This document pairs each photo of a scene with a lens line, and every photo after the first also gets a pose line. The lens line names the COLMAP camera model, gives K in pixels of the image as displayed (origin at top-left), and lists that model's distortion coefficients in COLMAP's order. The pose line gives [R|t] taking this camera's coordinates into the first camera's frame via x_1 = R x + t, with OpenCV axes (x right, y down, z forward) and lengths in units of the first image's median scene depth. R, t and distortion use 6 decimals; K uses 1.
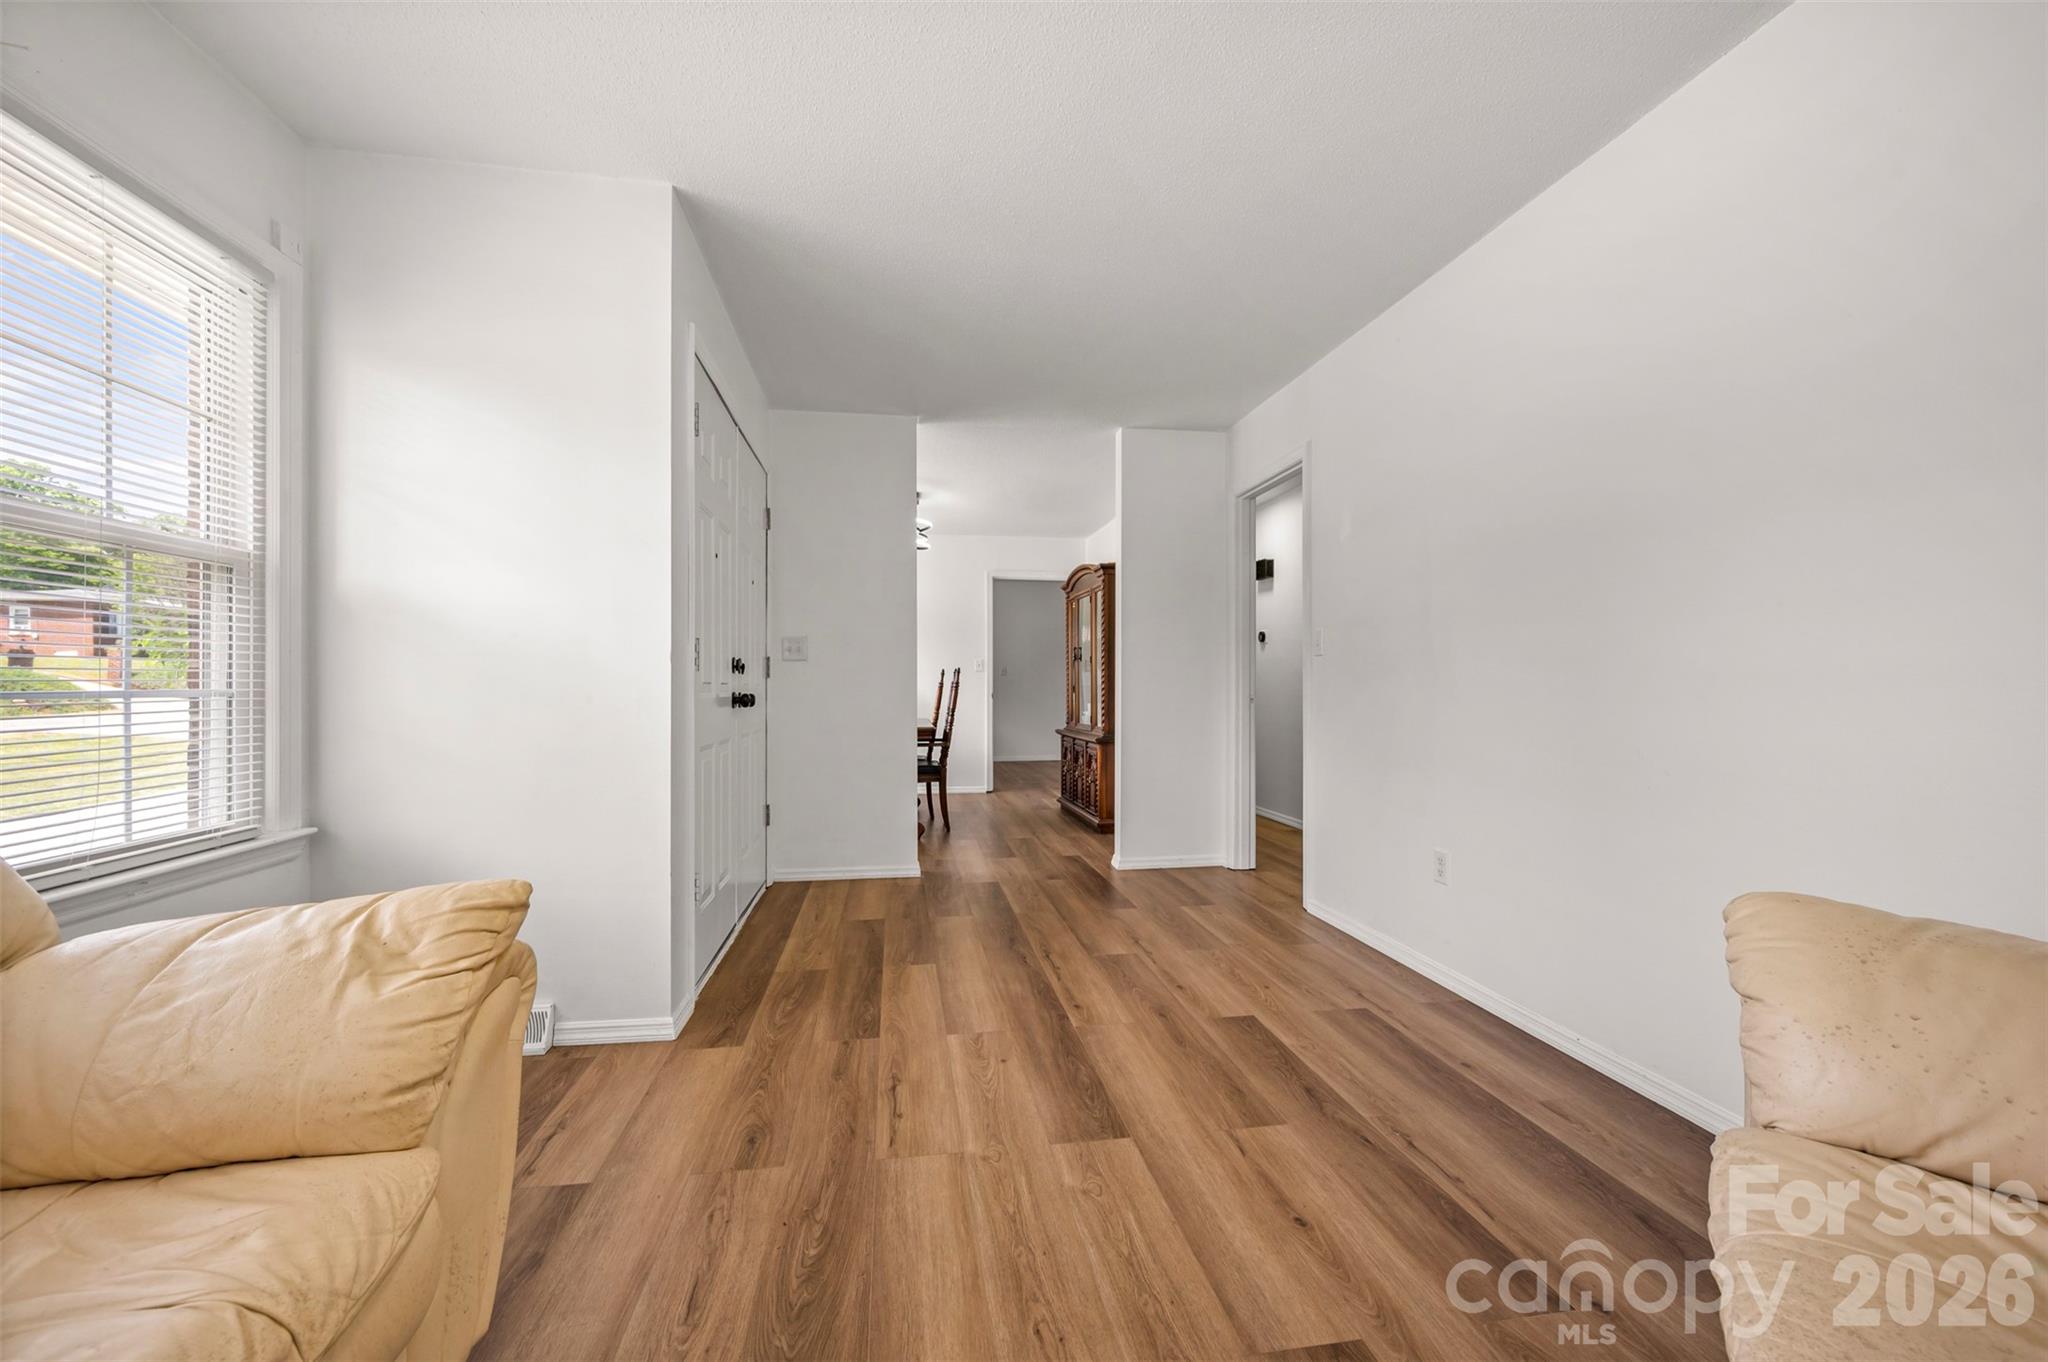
lens RADIAL K [[827.4, 0, 1026.7], [0, 827.4, 674.1], [0, 0, 1]] dist [-0.000561, -0.000504]
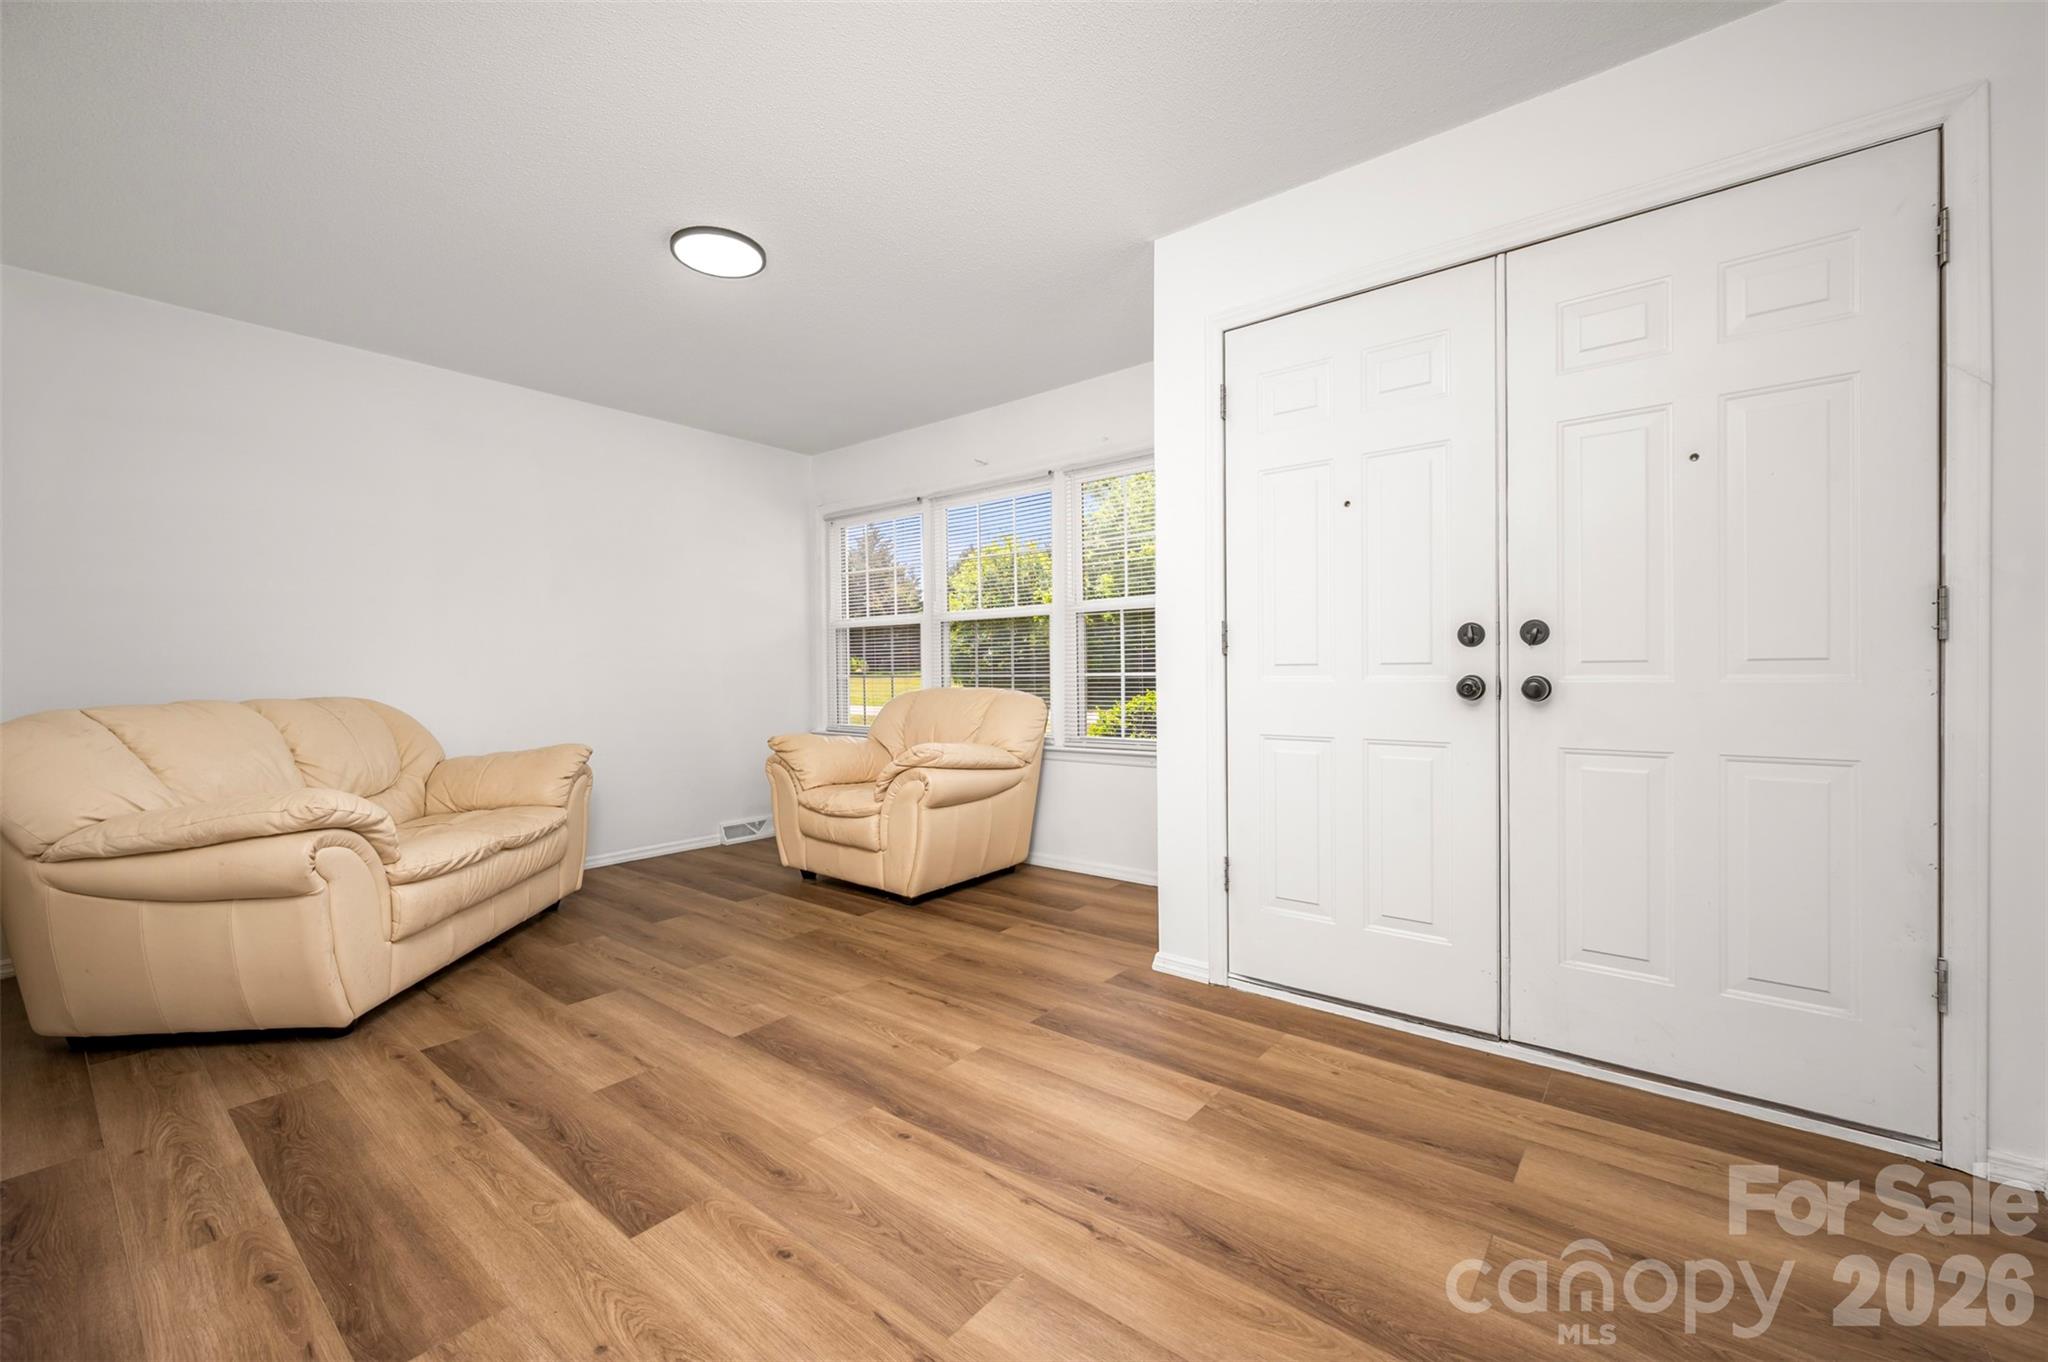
lens RADIAL K [[827.4, 0, 1033.3], [0, 827.4, 687.4], [0, 0, 1]] dist [-0.000561, -0.000504]
pose [[-0.744863, 0.020180, -0.666912, 0.477557], [0.021136, 0.999755, 0.006644, 0.027495], [0.666882, -0.009147, -0.745107, 1.752133]]
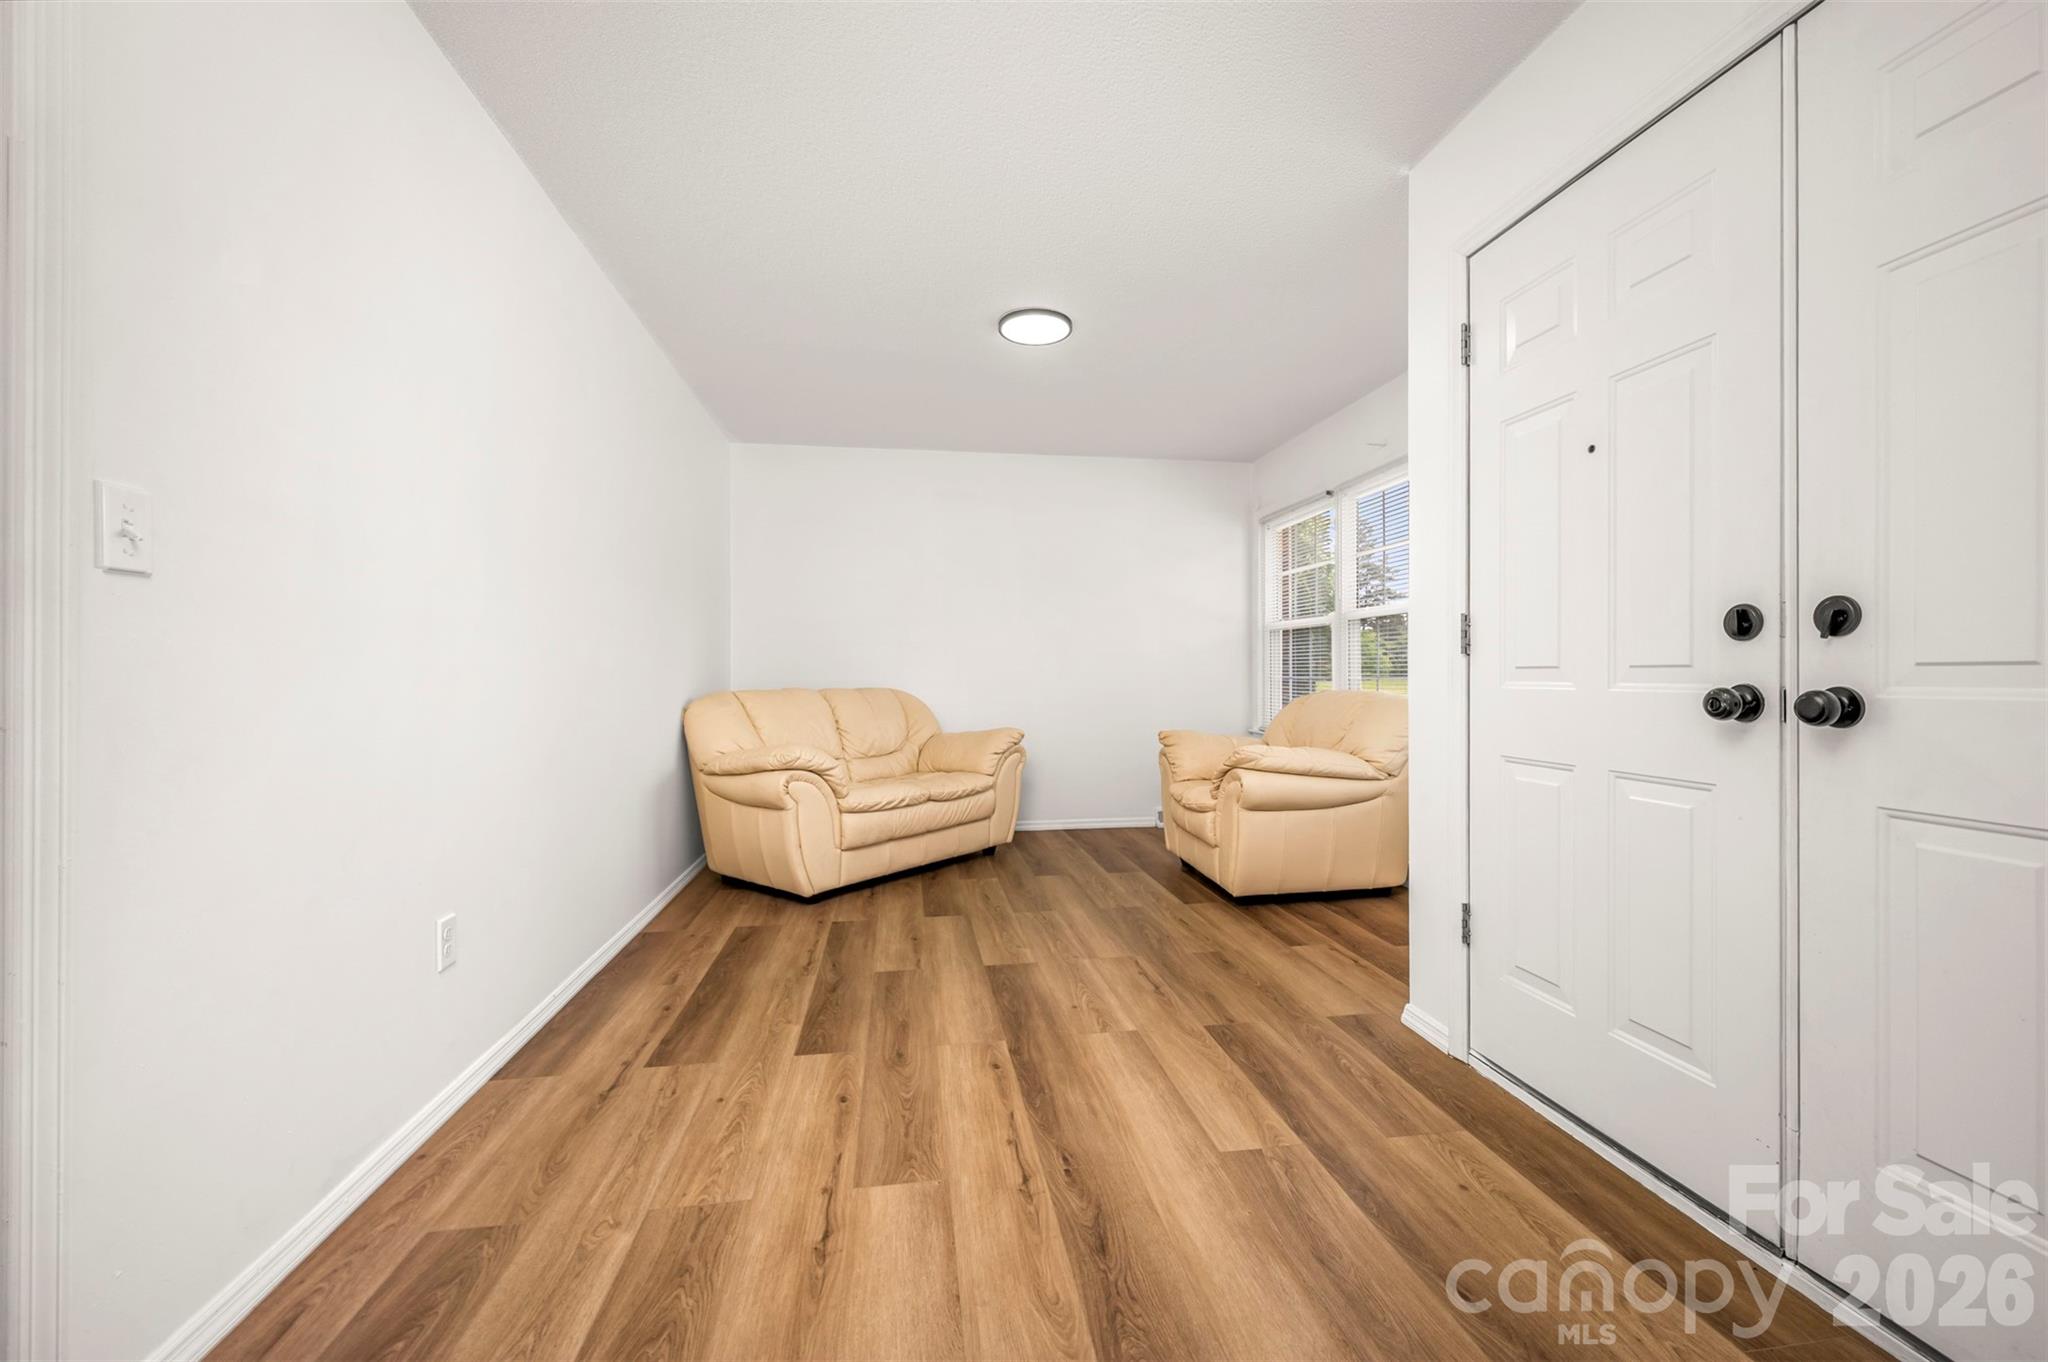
lens RADIAL K [[827.4, 0, 1019.1], [0, 827.4, 683.6], [0, 0, 1]] dist [-0.000561, -0.000504]
pose [[-0.999827, 0.003061, 0.018323, 0.024066], [0.002943, 0.999975, -0.006482, 0.032447], [-0.018342, -0.006426, -0.999811, 2.003586]]
